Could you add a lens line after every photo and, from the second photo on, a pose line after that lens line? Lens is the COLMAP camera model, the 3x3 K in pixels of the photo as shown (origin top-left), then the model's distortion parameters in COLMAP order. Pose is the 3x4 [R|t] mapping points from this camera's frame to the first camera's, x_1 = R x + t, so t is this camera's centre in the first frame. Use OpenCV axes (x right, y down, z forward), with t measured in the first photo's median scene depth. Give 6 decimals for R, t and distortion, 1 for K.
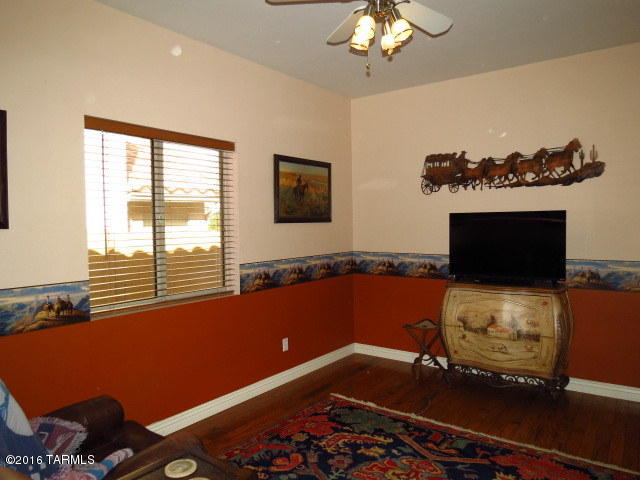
lens RADIAL K [[471.0, 0, 320.0], [0, 471.0, 240.0], [0, 0, 1]] dist [0.003088, 0.000866]
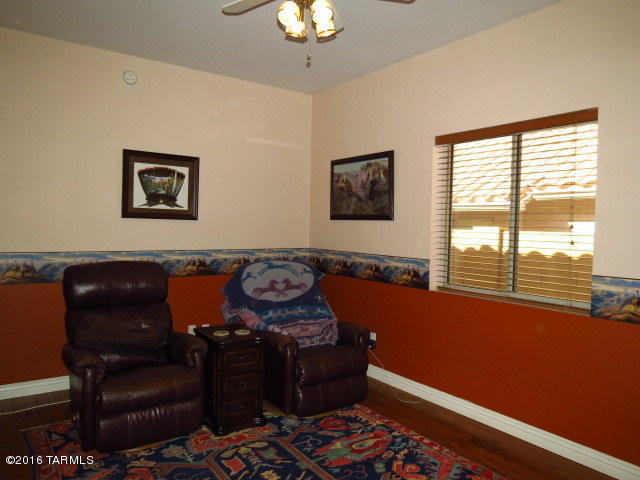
lens RADIAL K [[449.4, 0, 320.0], [0, 449.4, 240.0], [0, 0, 1]] dist [-0.038146, 0.001697]
pose [[-0.314401, 0.058163, -0.947507, 0.834568], [-0.030717, 0.996975, 0.071392, -0.053988], [0.948793, 0.051550, -0.311663, 1.124749]]
